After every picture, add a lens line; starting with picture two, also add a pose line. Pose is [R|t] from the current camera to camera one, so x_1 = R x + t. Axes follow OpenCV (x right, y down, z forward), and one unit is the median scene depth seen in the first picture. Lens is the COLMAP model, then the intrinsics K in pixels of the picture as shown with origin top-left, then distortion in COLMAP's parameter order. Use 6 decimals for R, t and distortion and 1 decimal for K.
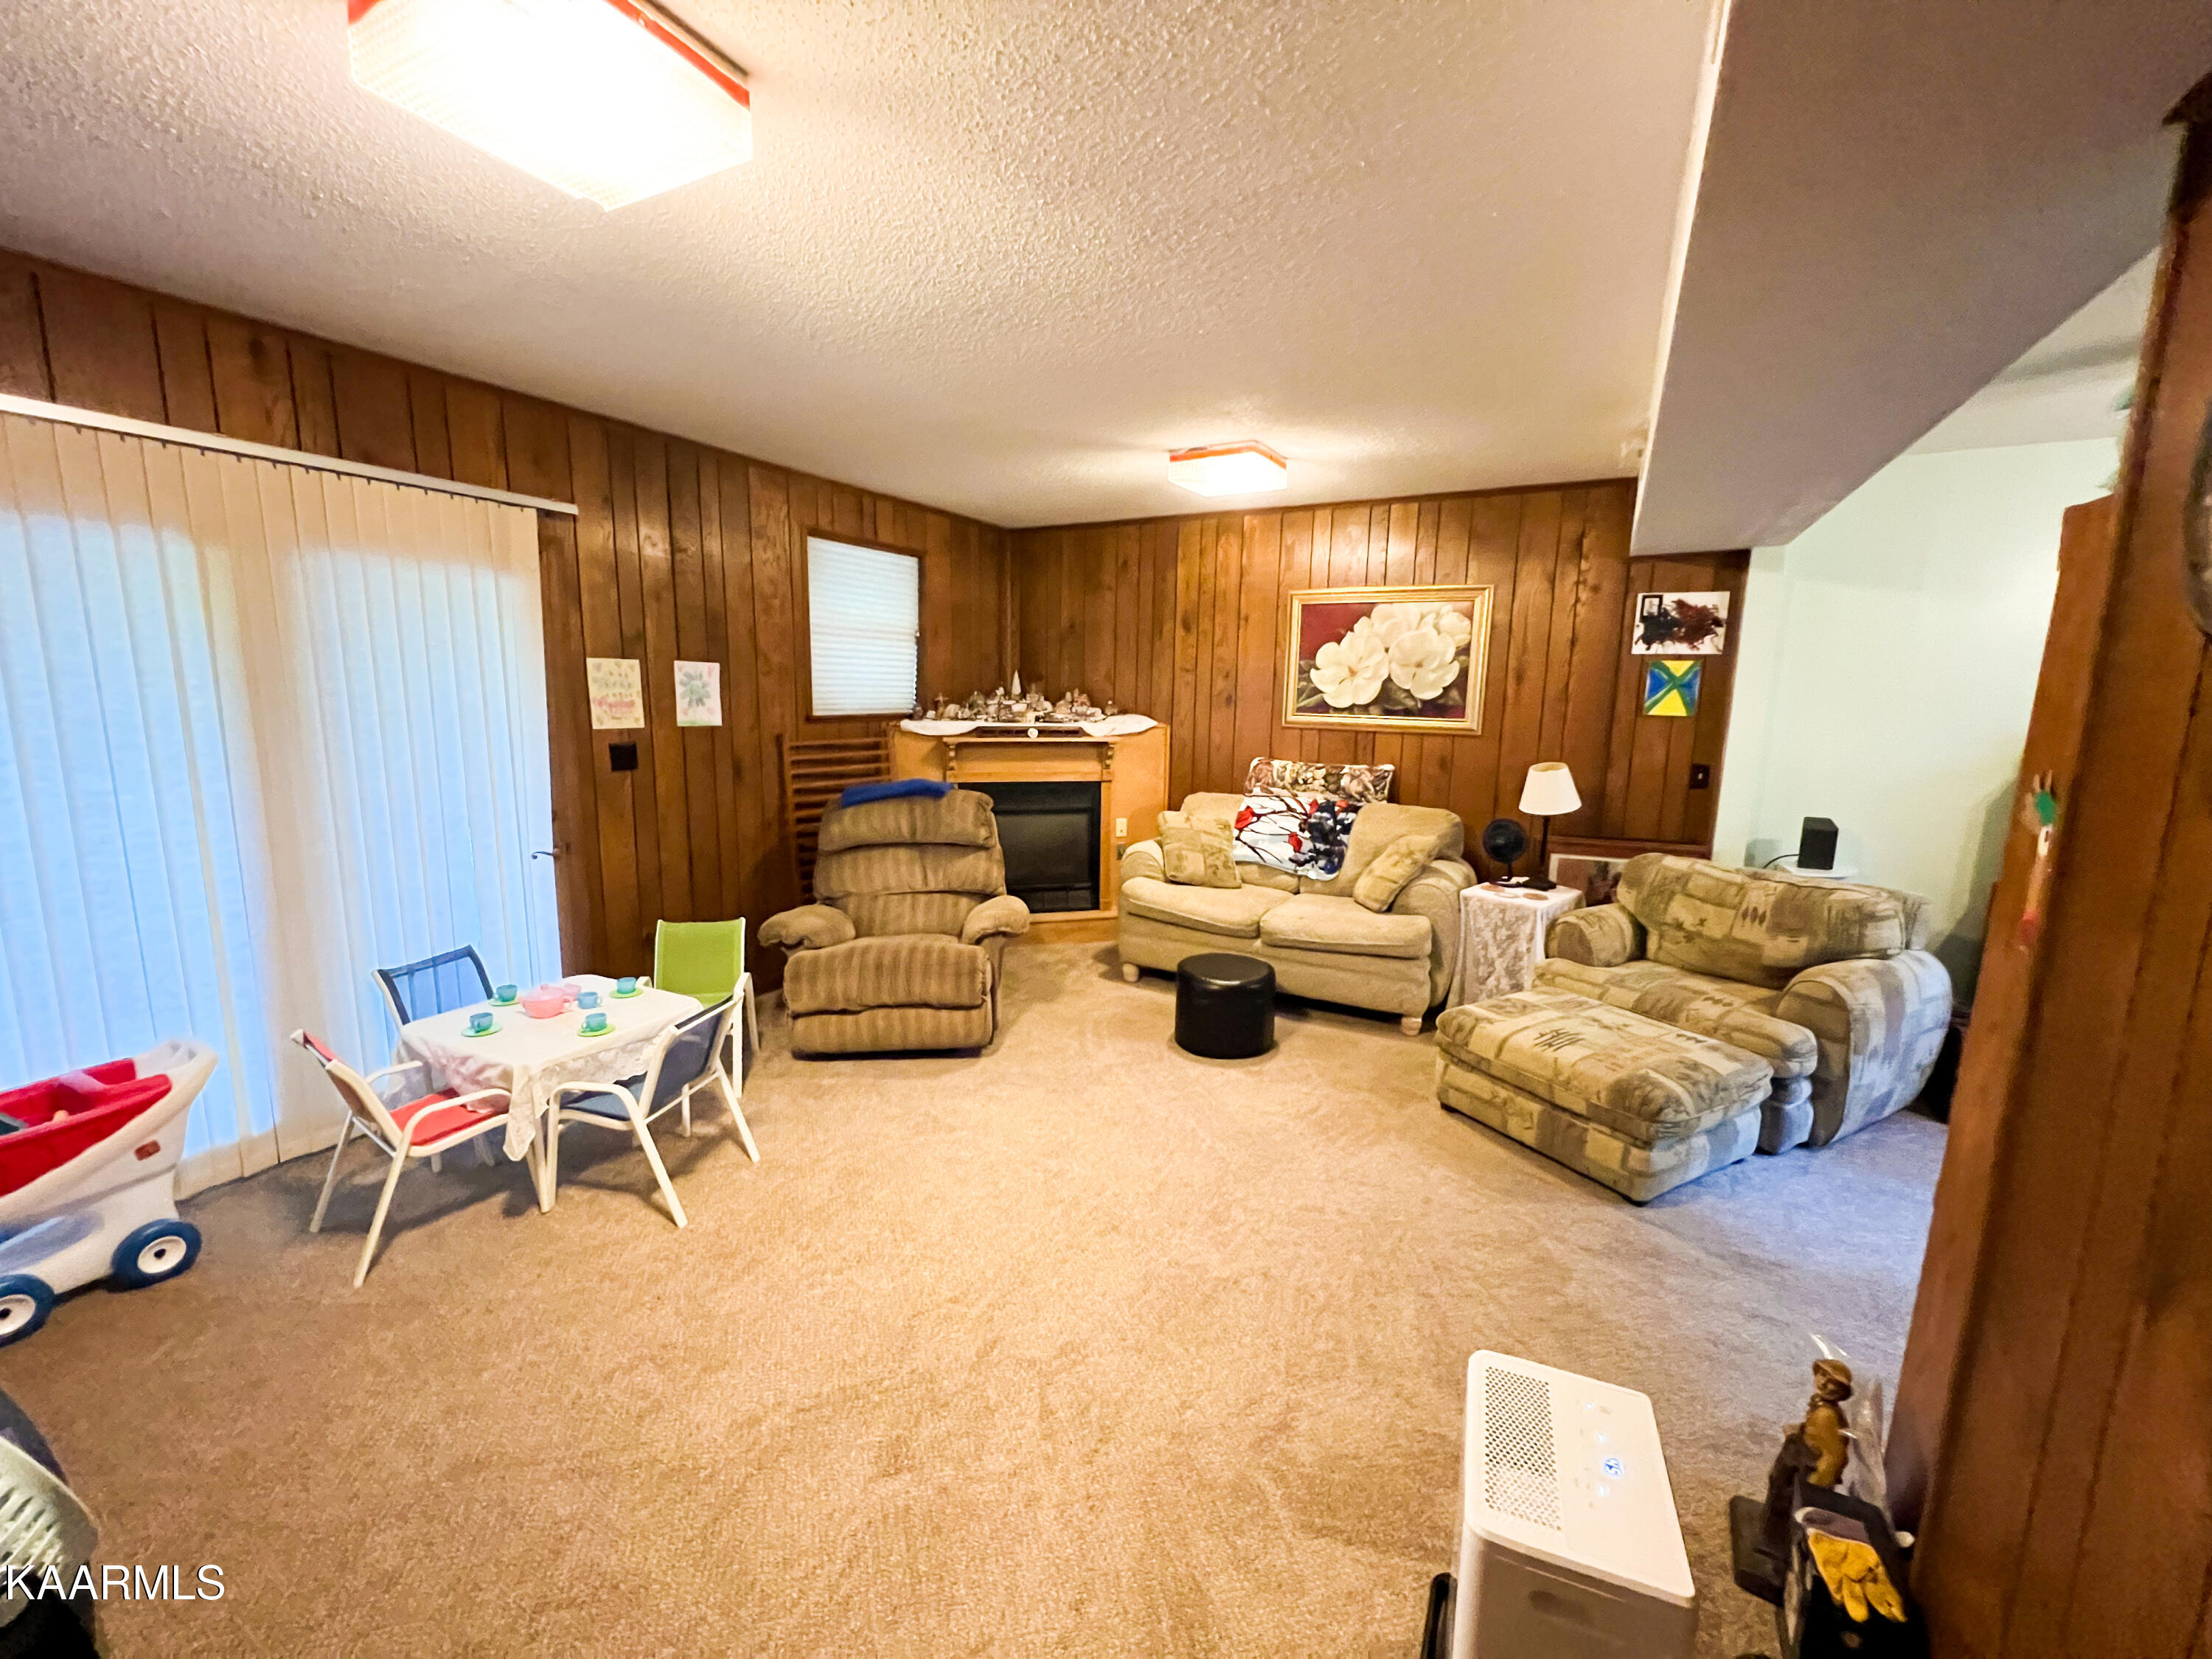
lens RADIAL K [[881.6, 0, 1110.2], [0, 881.6, 830.6], [0, 0, 1]] dist [-0.003505, 0.000686]
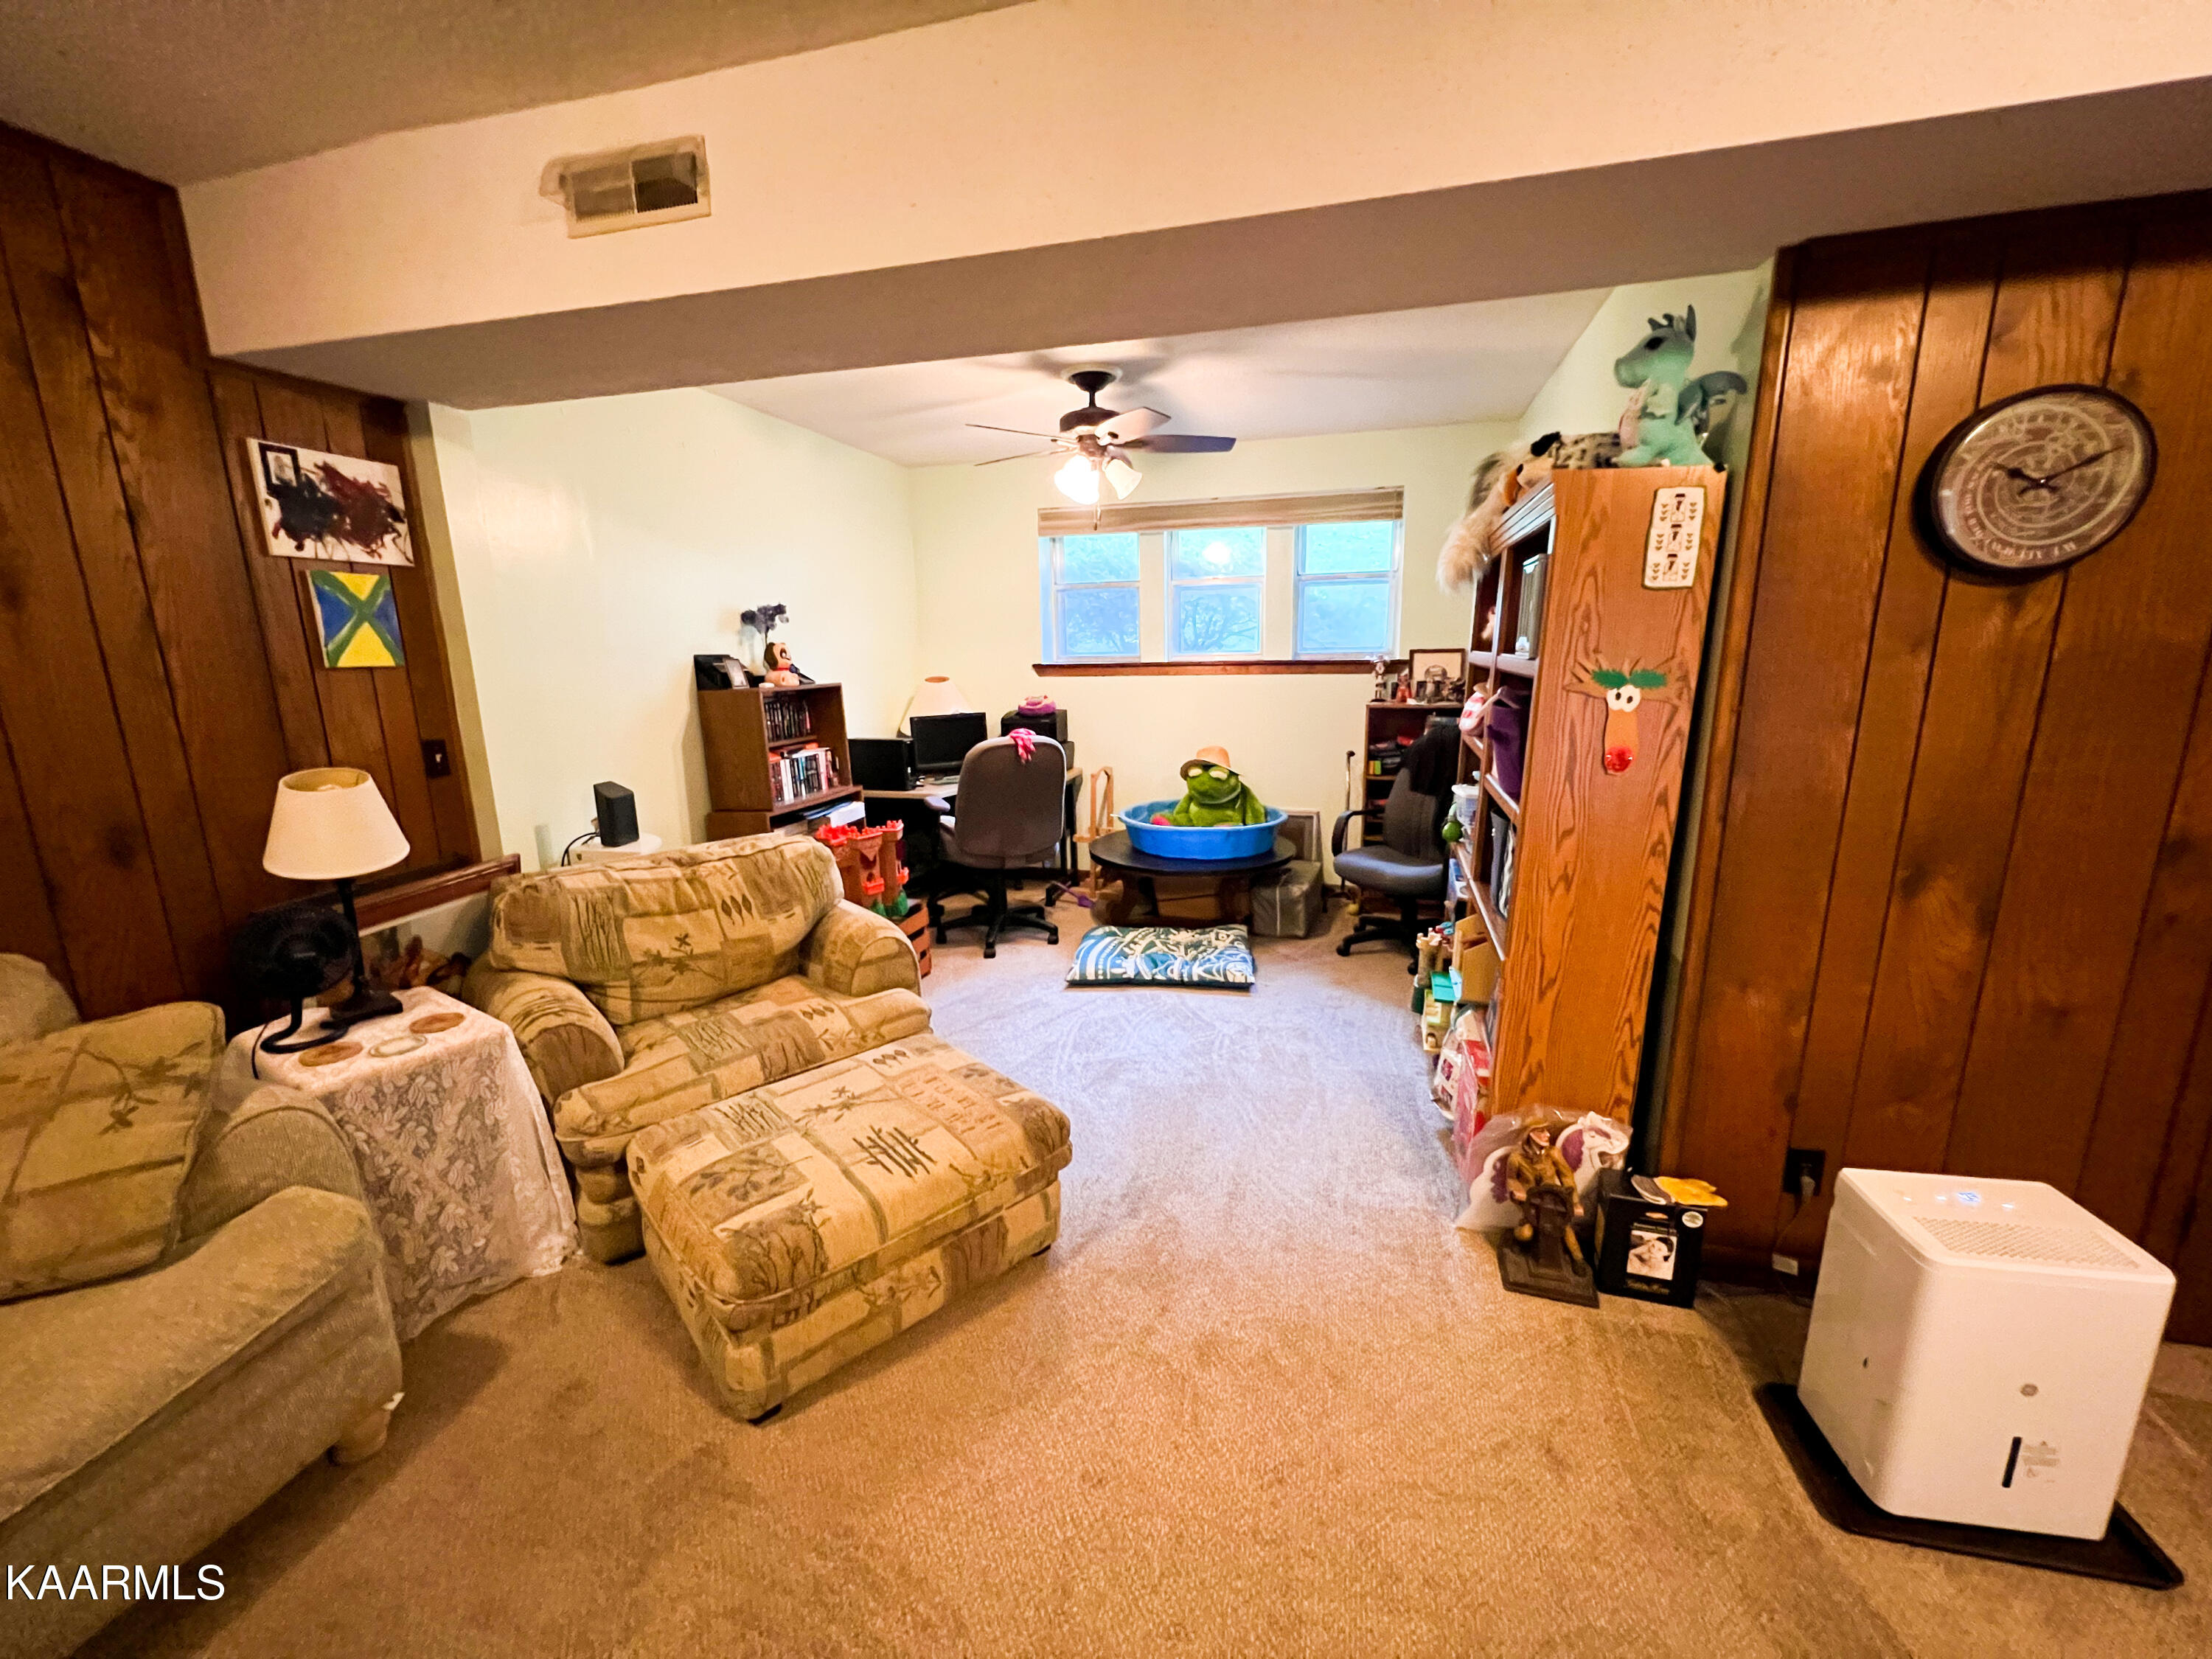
lens RADIAL K [[881.6, 0, 1115.9], [0, 881.6, 832.8], [0, 0, 1]] dist [-0.003505, 0.000686]
pose [[-0.237084, -0.223804, 0.945359, -0.077174], [0.160847, 0.950630, 0.265390, -0.102832], [-0.958081, 0.214978, -0.189381, 0.668565]]
